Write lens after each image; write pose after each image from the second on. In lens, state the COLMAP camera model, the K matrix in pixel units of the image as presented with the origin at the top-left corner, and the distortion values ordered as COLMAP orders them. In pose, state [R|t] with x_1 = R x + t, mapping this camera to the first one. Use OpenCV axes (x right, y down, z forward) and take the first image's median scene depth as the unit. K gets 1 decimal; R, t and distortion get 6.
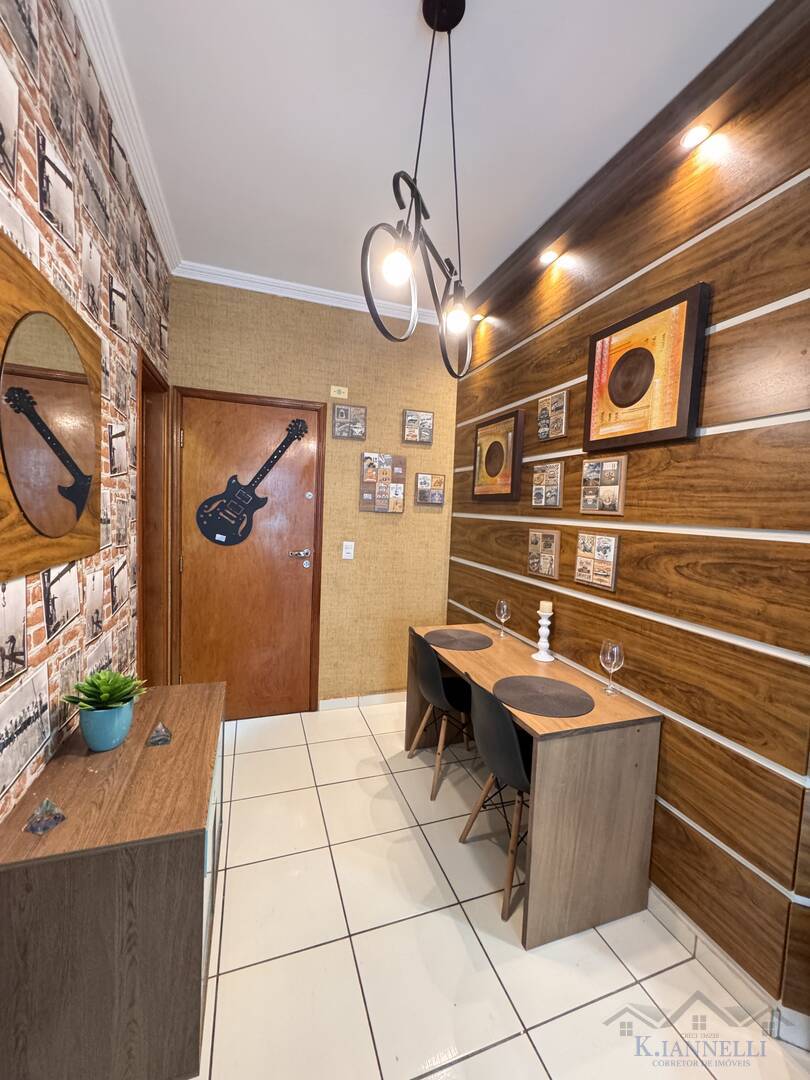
lens RADIAL K [[433.0, 0, 405.0], [0, 433.0, 540.0], [0, 0, 1]] dist [-0.000443, 0.000364]
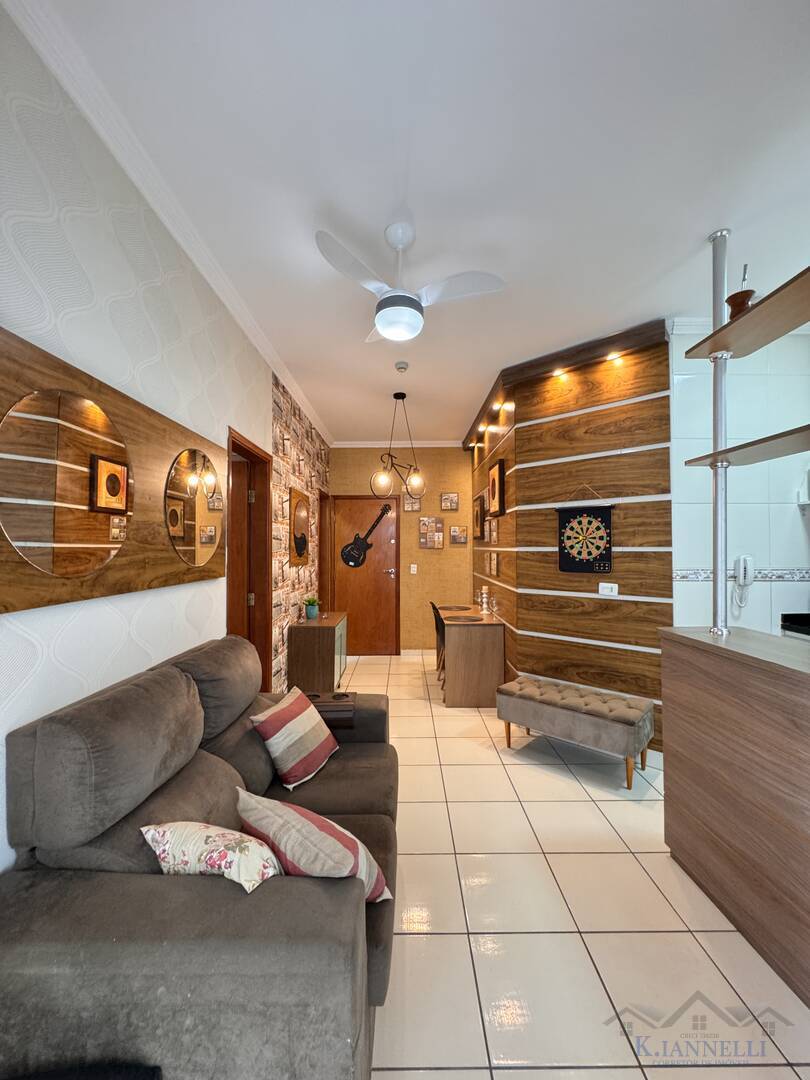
lens RADIAL K [[433.0, 0, 405.0], [0, 433.0, 540.0], [0, 0, 1]] dist [-0.000443, 0.000364]
pose [[0.943365, -0.048545, -0.328185, 0.503984], [0.016632, 0.994913, -0.099359, 0.092334], [0.331338, 0.088274, 0.939374, -0.879335]]
